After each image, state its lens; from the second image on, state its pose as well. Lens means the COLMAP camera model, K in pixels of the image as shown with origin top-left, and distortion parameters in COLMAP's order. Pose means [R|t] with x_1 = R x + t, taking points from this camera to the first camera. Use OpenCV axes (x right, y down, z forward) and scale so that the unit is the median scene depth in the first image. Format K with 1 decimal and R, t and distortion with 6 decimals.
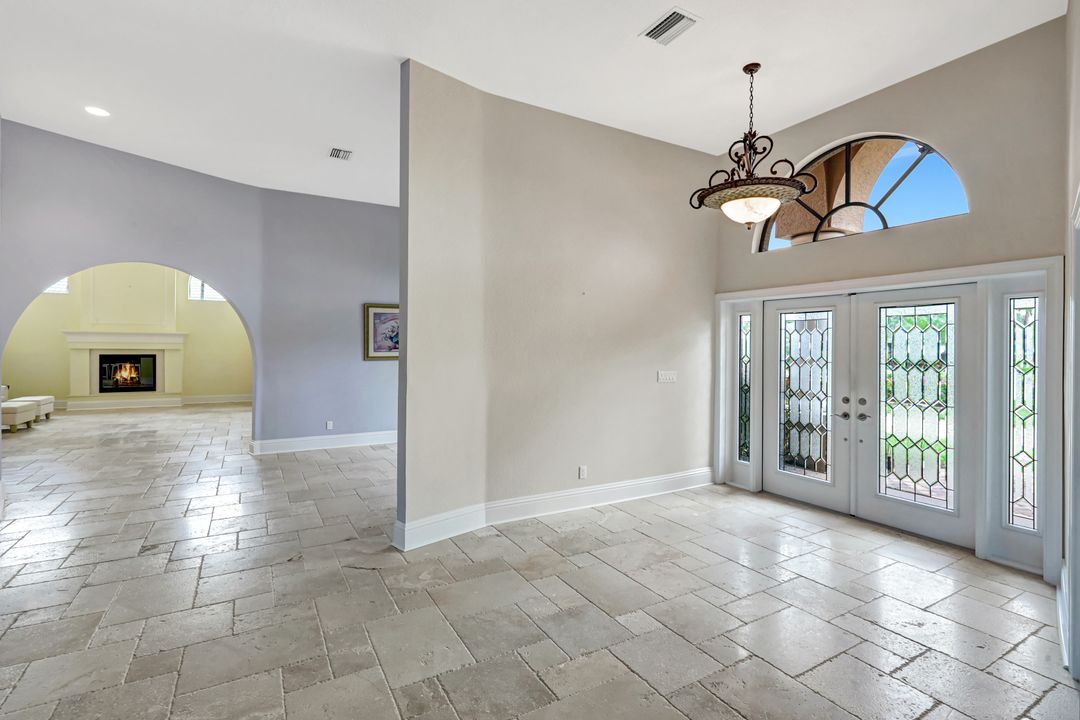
lens RADIAL K [[485.4, 0, 530.9], [0, 485.4, 349.4], [0, 0, 1]] dist [-0.003612, -0.000193]
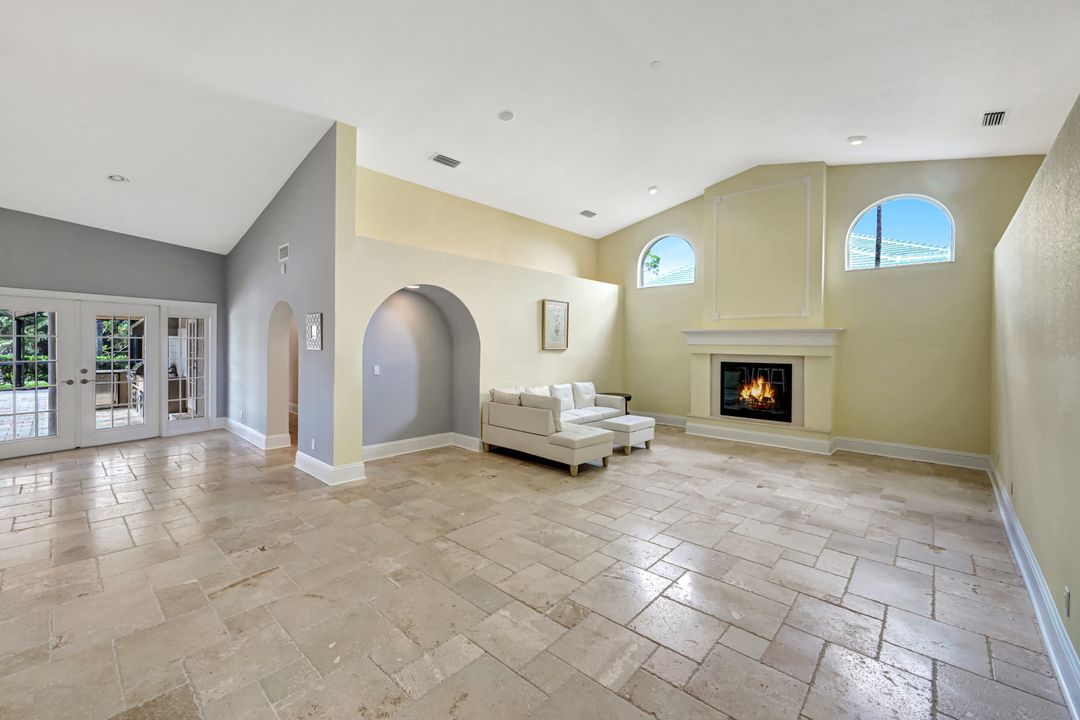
lens RADIAL K [[438.9, 0, 536.3], [0, 438.9, 348.3], [0, 0, 1]] dist [-0.000114, 0.000200]
pose [[0.294809, 0.003065, -0.955551, -0.376584], [-0.008321, 0.999965, 0.000641, -0.008558], [0.955520, 0.007763, 0.294824, 0.590632]]
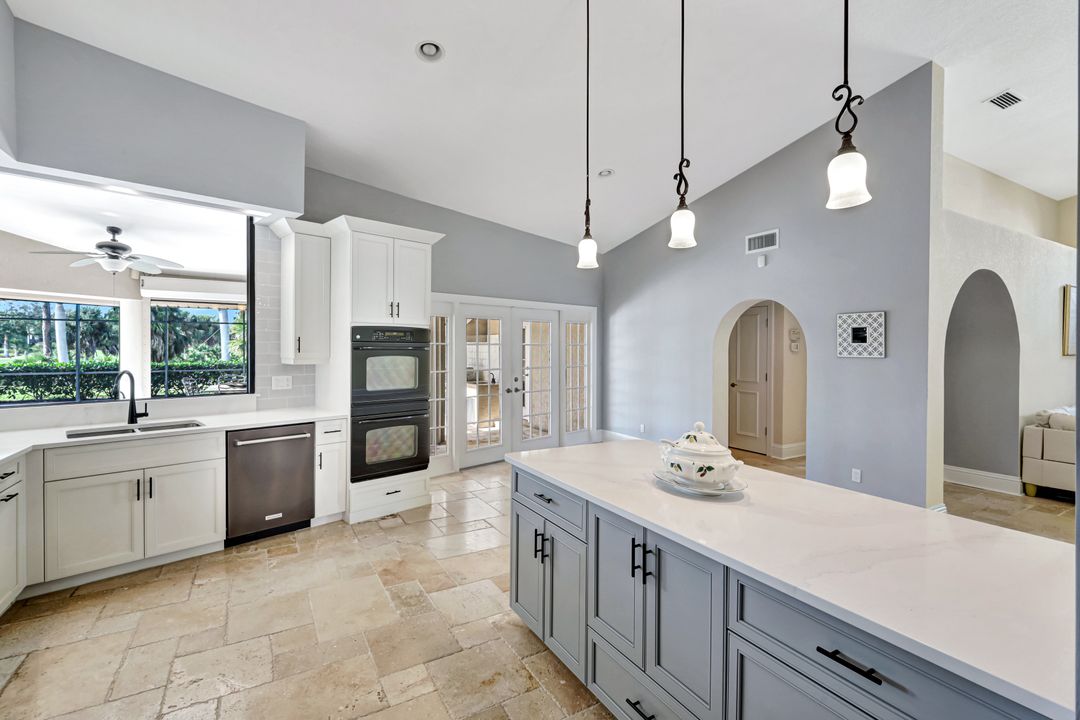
lens RADIAL K [[485.4, 0, 533.4], [0, 485.4, 356.0], [0, 0, 1]] dist [-0.003612, -0.000193]
pose [[-0.019793, 0.009305, -0.999761, -0.478542], [-0.002401, 0.999953, 0.009354, -0.009248], [0.999801, 0.002586, -0.019770, 0.219473]]
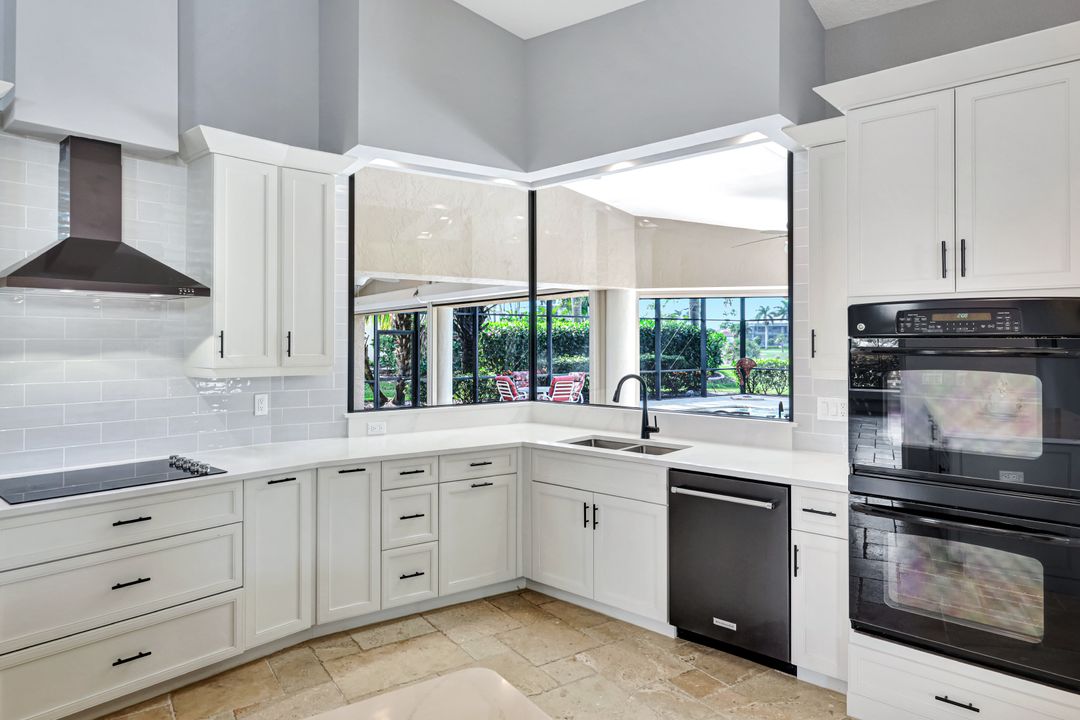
lens RADIAL K [[661.5, 0, 542.5], [0, 661.5, 339.3], [0, 0, 1]] dist [0.004138, 0.000328]
pose [[-0.998478, -0.009379, -0.054350, -0.737242], [-0.009155, 0.999949, -0.004355, -0.013783], [0.054388, -0.003851, -0.998512, 0.318754]]
